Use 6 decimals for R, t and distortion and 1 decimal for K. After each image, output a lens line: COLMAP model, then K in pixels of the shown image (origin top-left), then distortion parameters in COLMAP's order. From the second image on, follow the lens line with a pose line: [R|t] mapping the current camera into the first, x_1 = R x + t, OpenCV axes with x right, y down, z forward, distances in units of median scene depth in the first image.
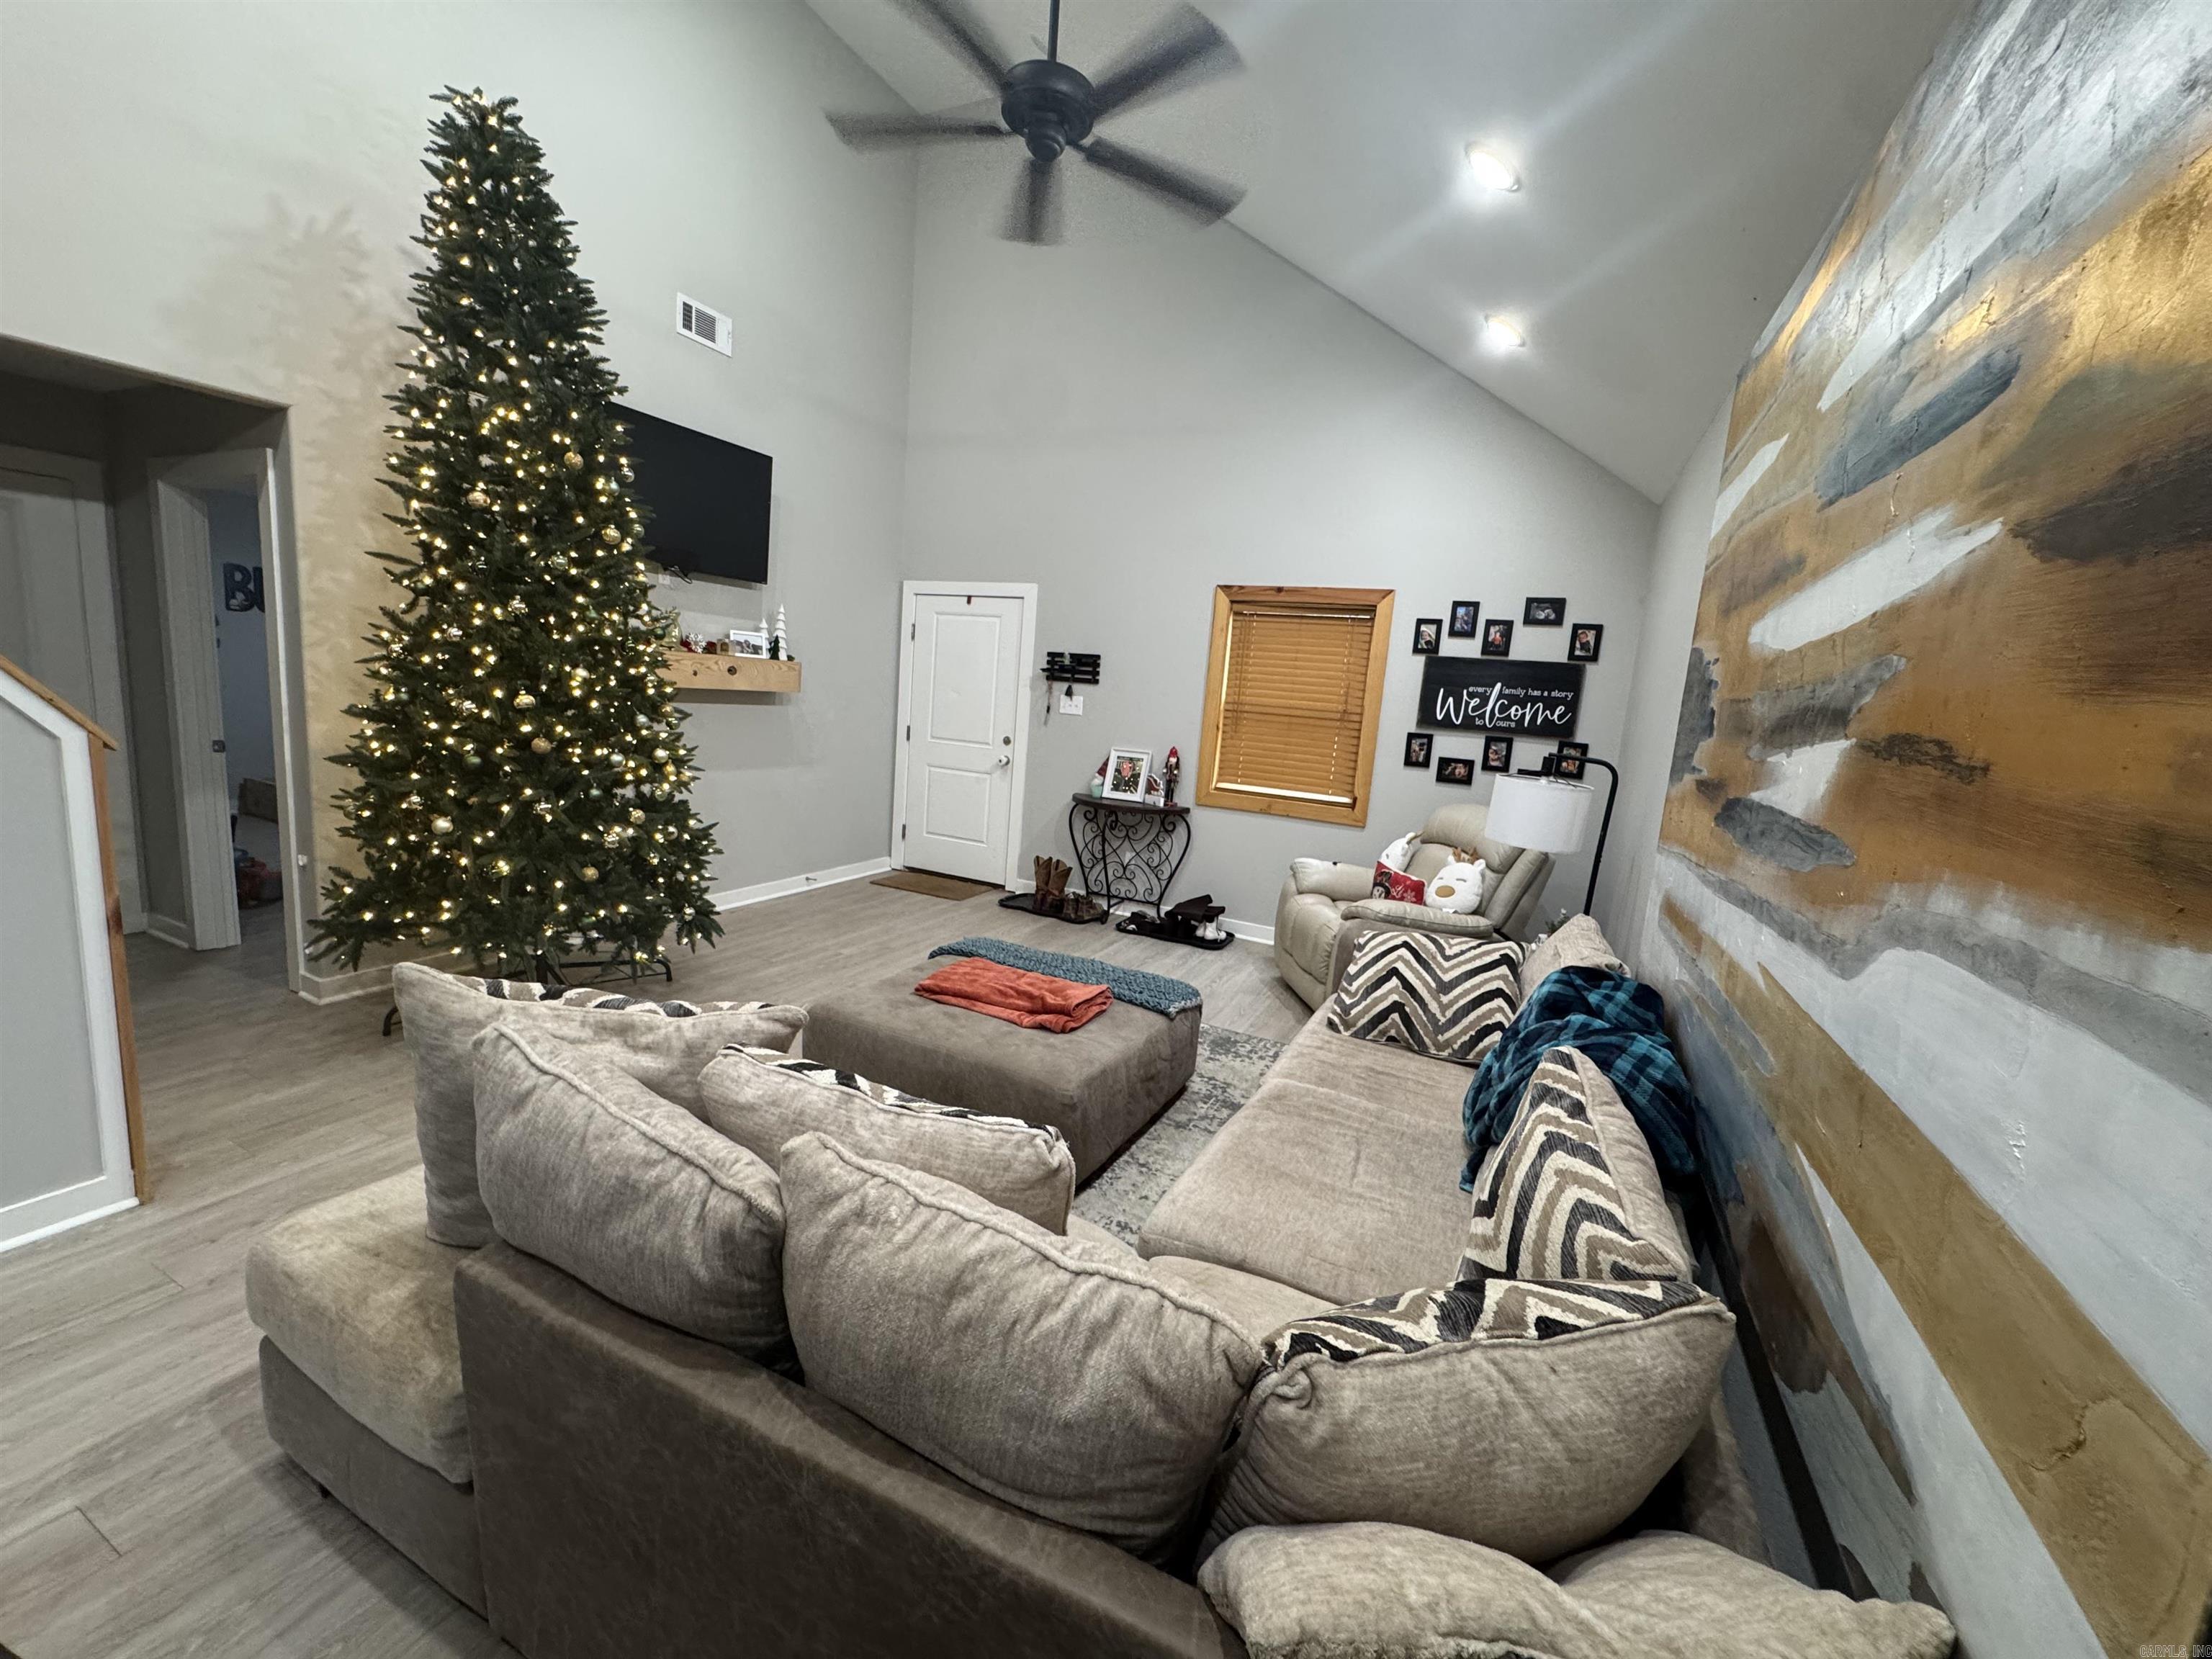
lens RADIAL K [[881.6, 0, 1106.0], [0, 881.6, 829.5], [0, 0, 1]] dist [-0.002225, -0.000124]
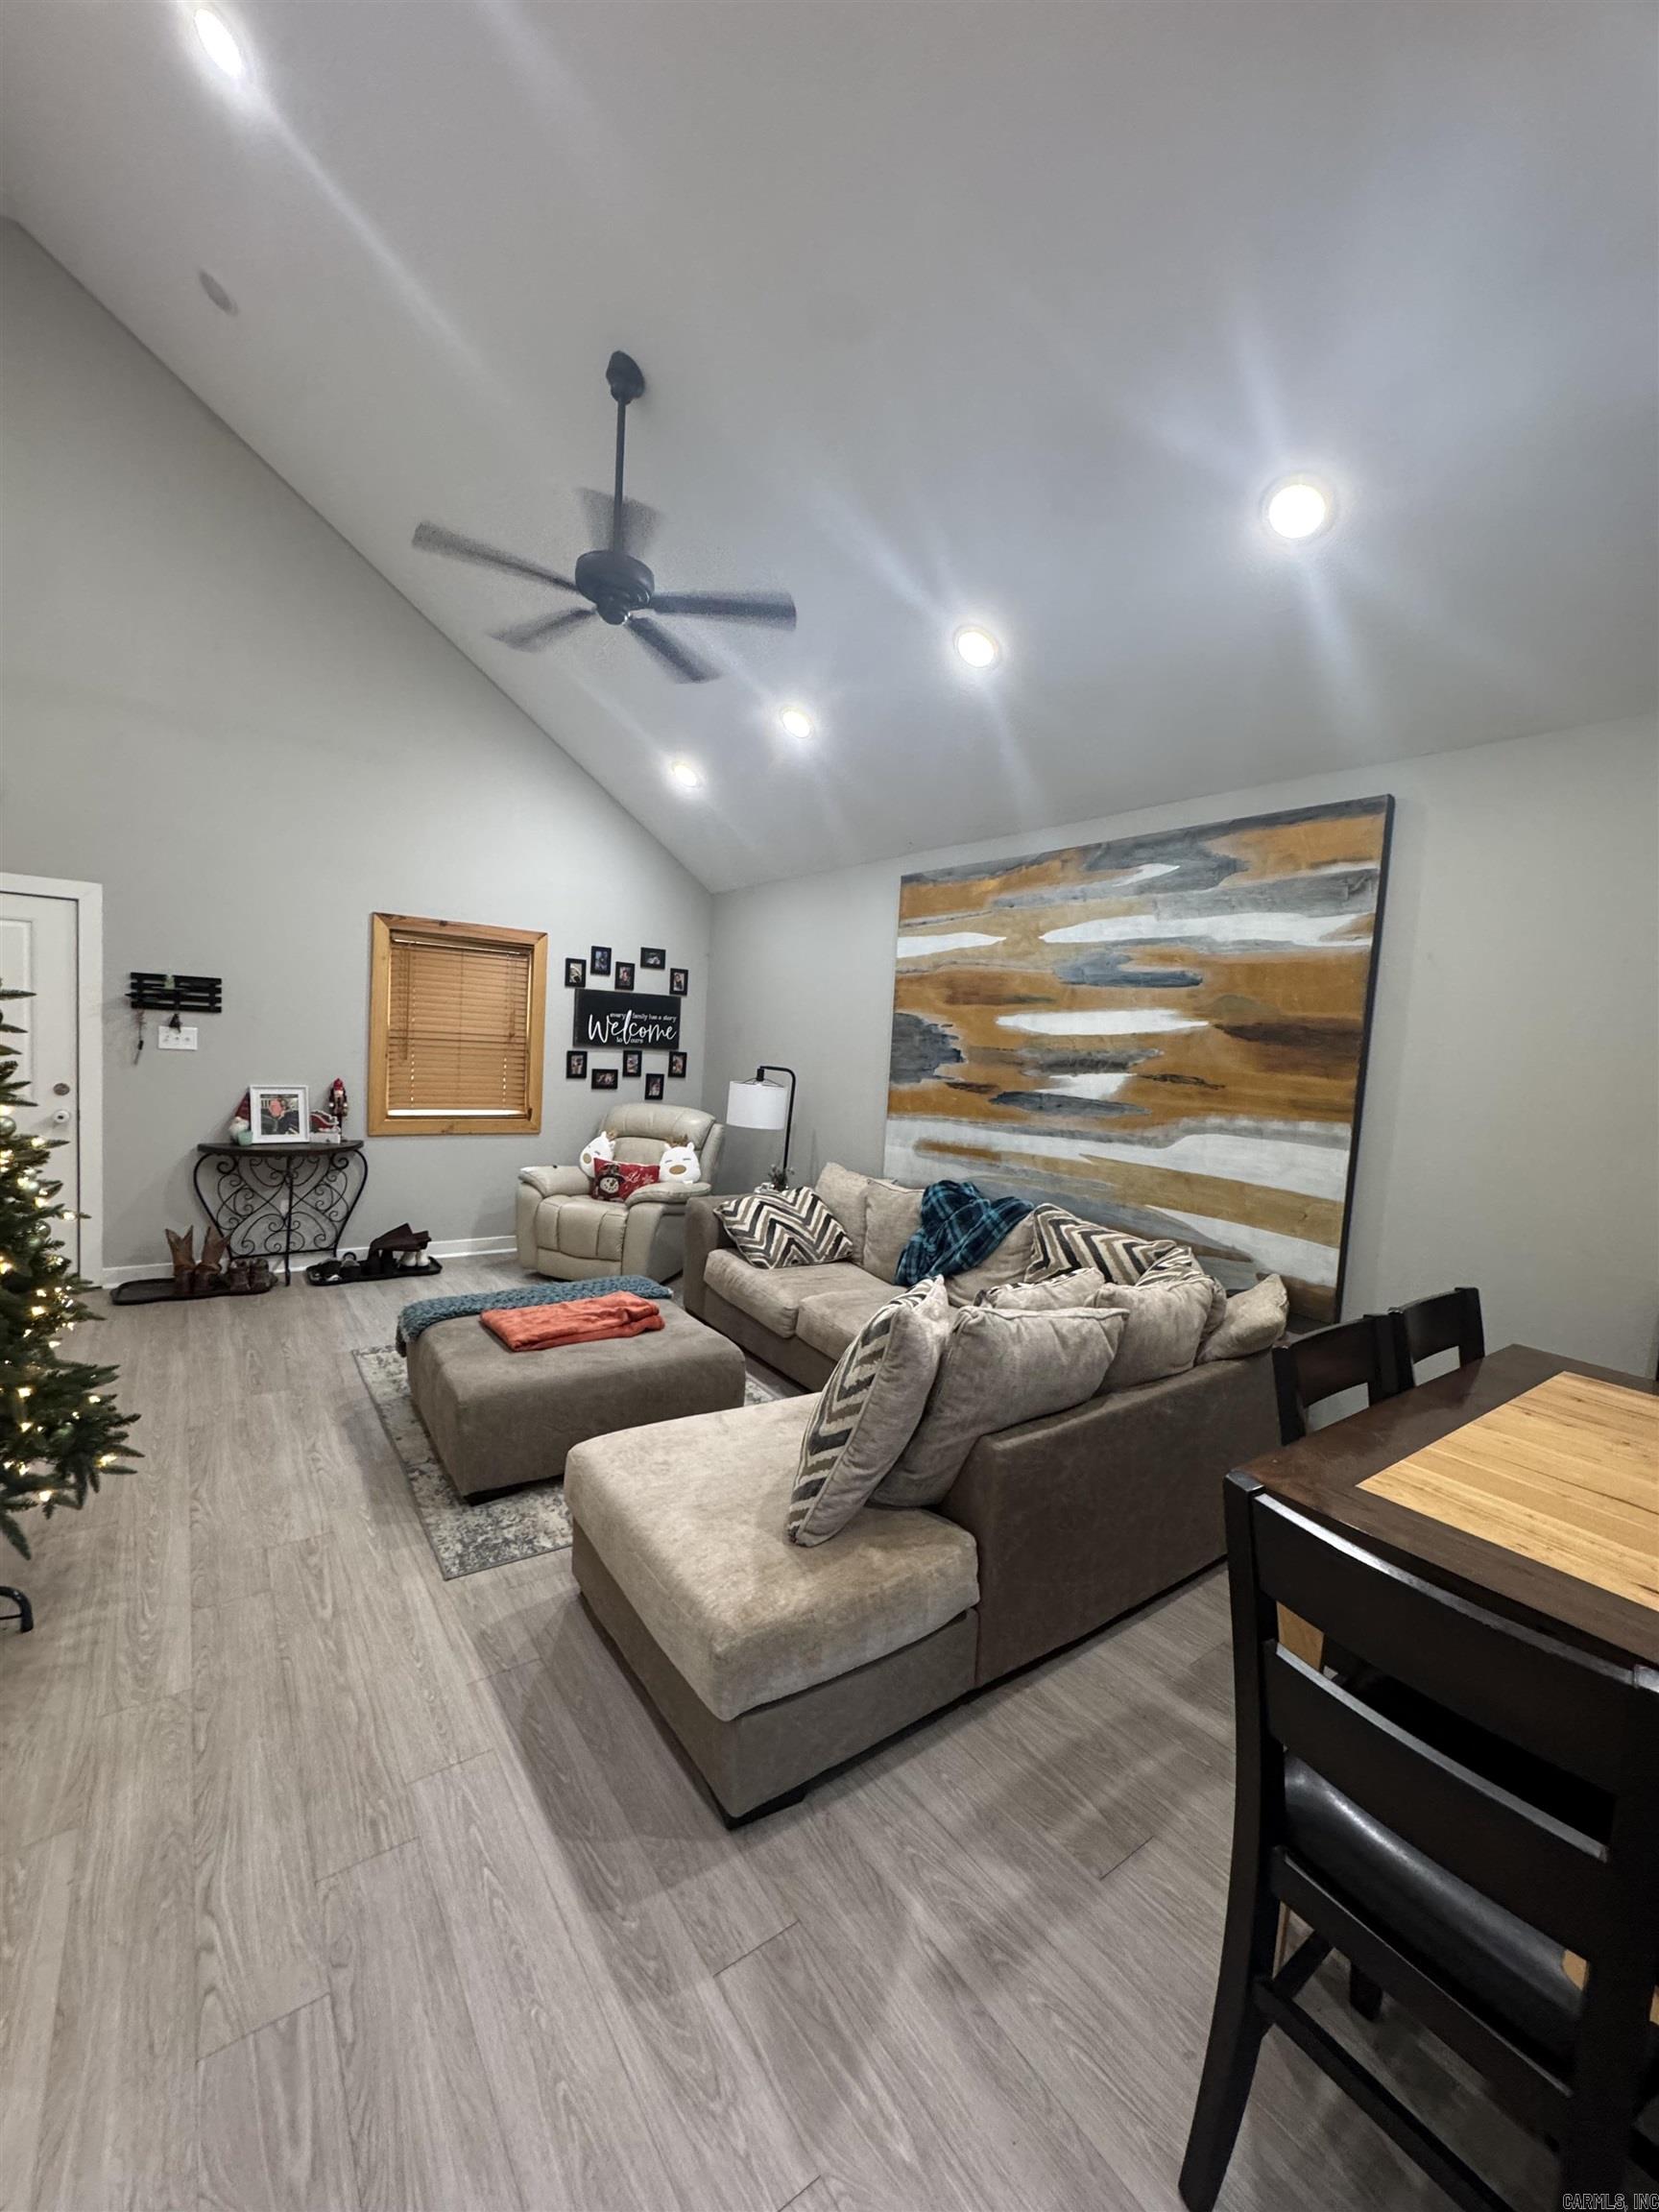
lens RADIAL K [[881.6, 0, 829.5], [0, 881.6, 1106.0], [0, 0, 1]] dist [-0.002225, -0.000124]
pose [[0.480905, -0.117691, 0.868838, -0.550334], [0.117800, 0.990638, 0.068988, -0.076397], [-0.868823, 0.069172, 0.490267, 0.095849]]
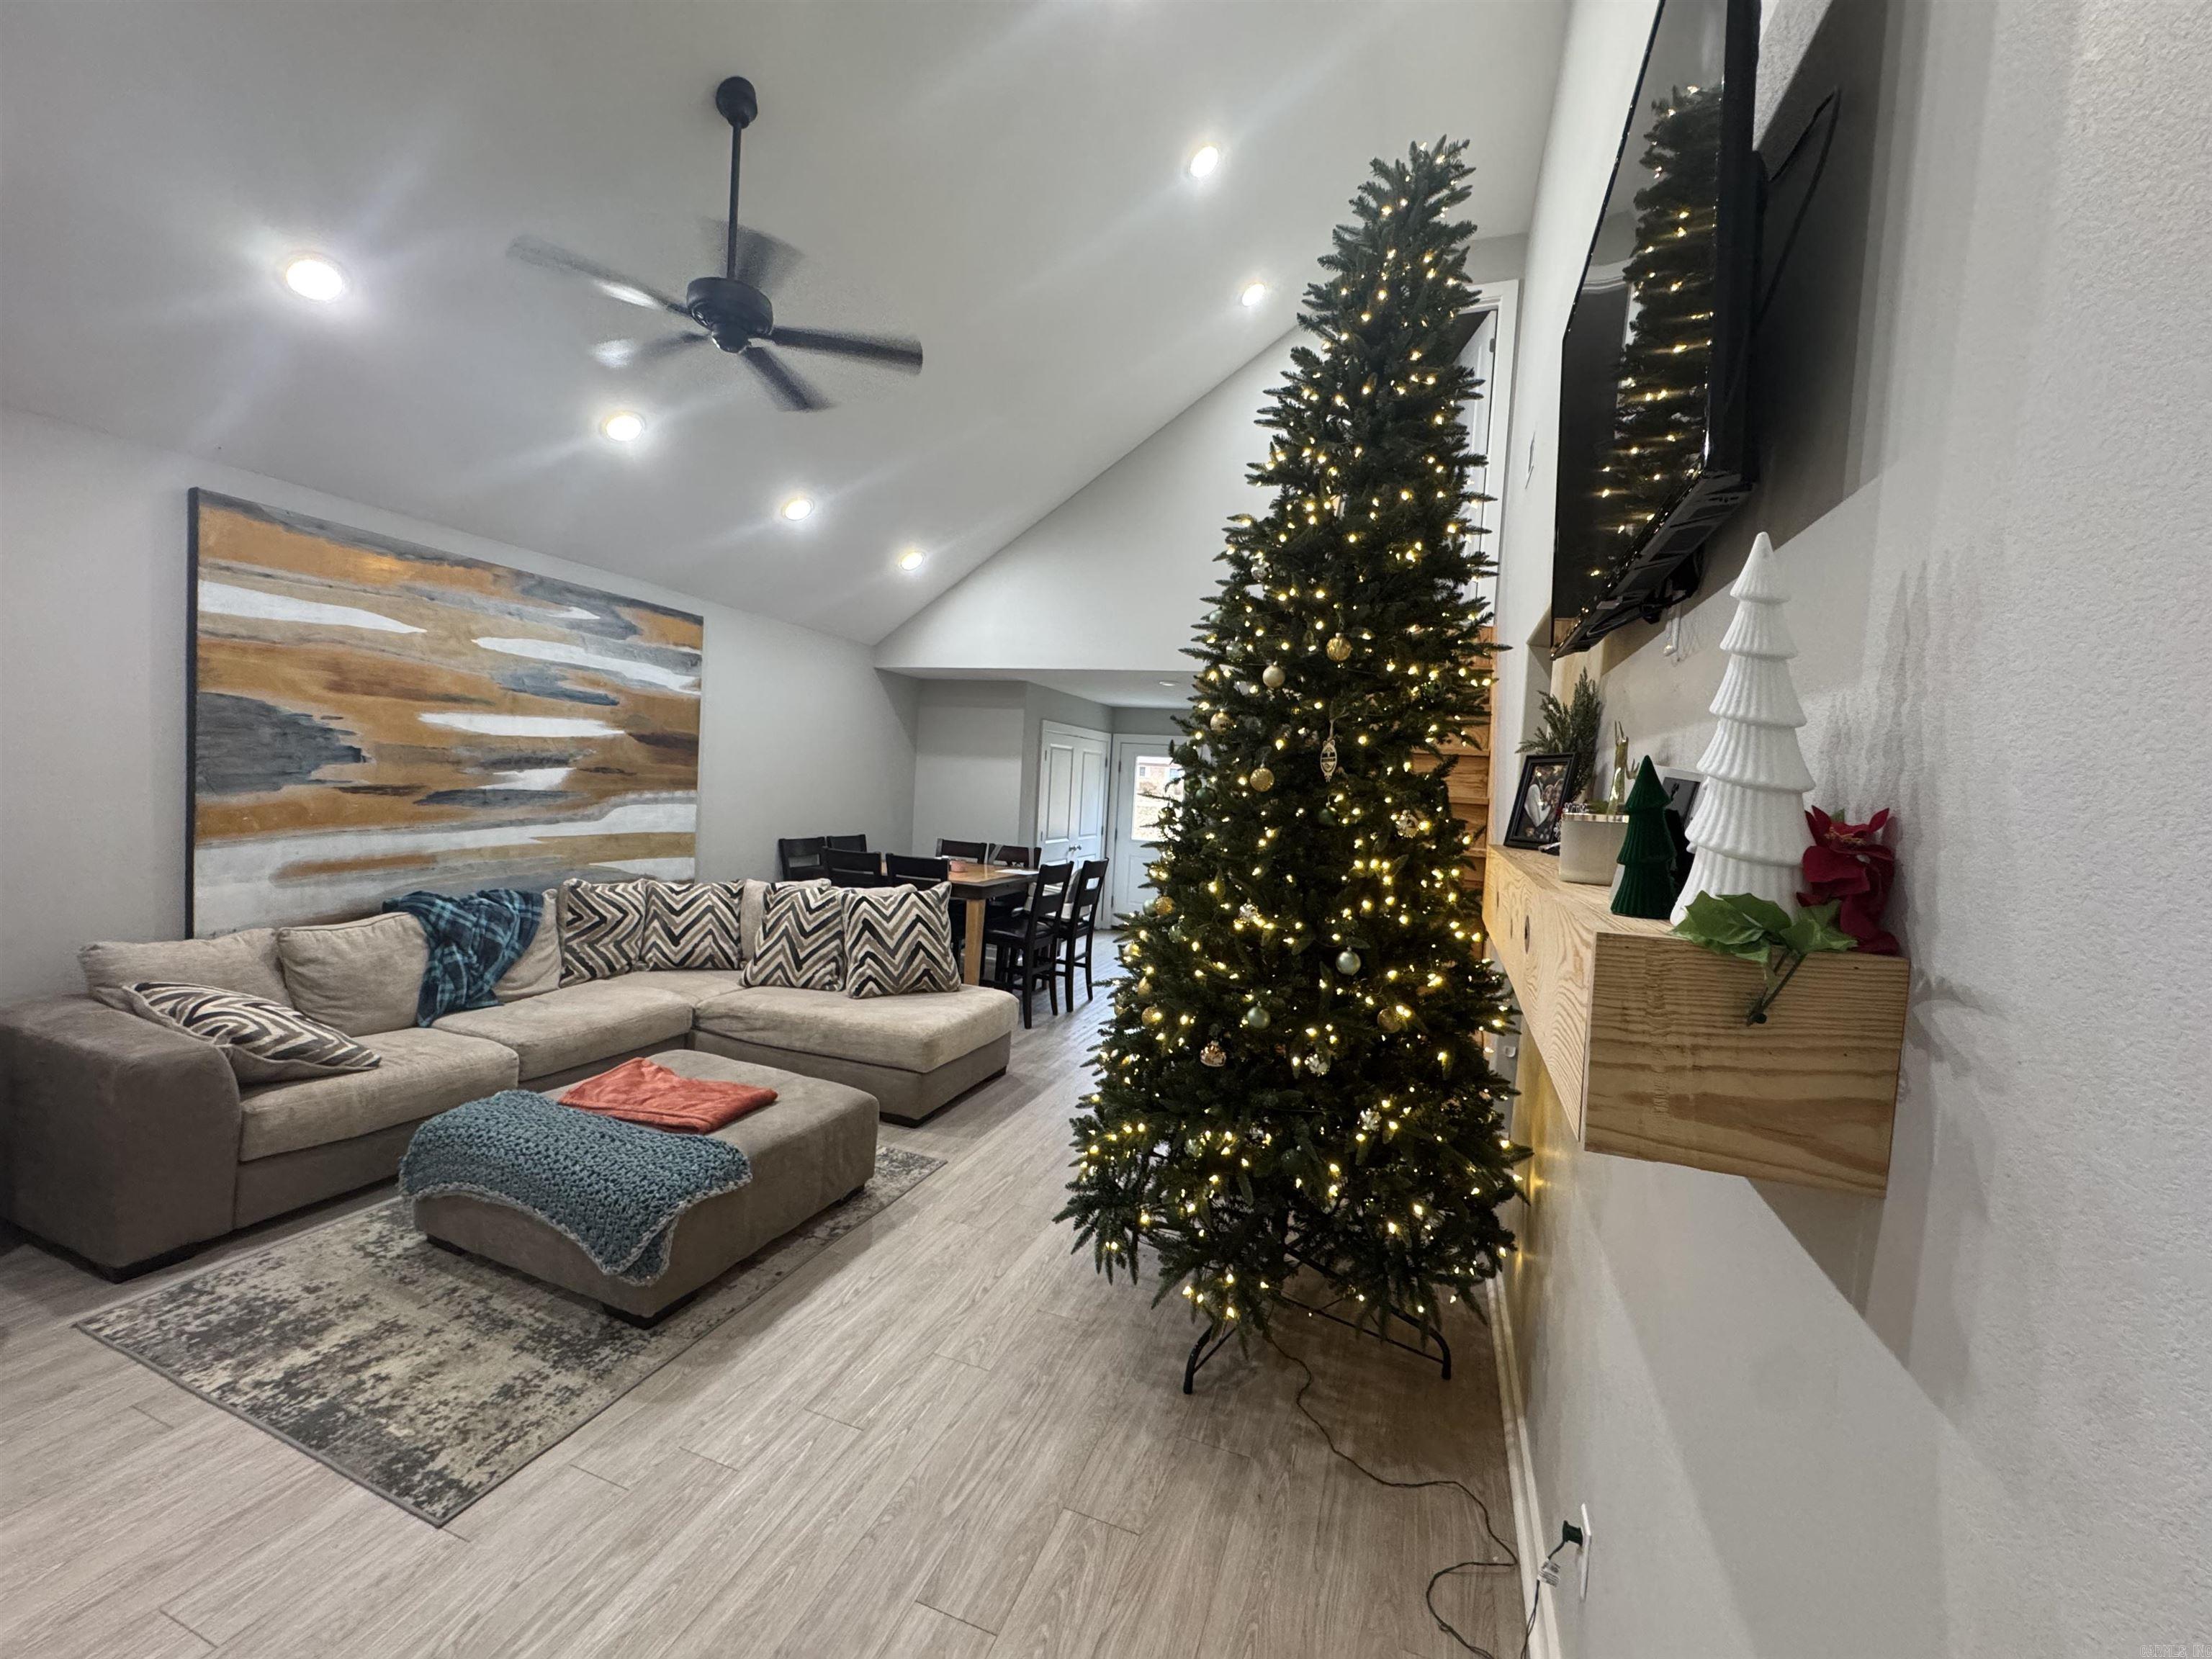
lens RADIAL K [[881.6, 0, 1106.0], [0, 881.6, 829.5], [0, 0, 1]] dist [-0.002225, -0.000124]
pose [[-0.986652, -0.128504, -0.100021, -0.277327], [-0.146694, 0.968064, 0.203307, -0.233356], [0.070701, 0.215265, -0.973993, 1.195856]]
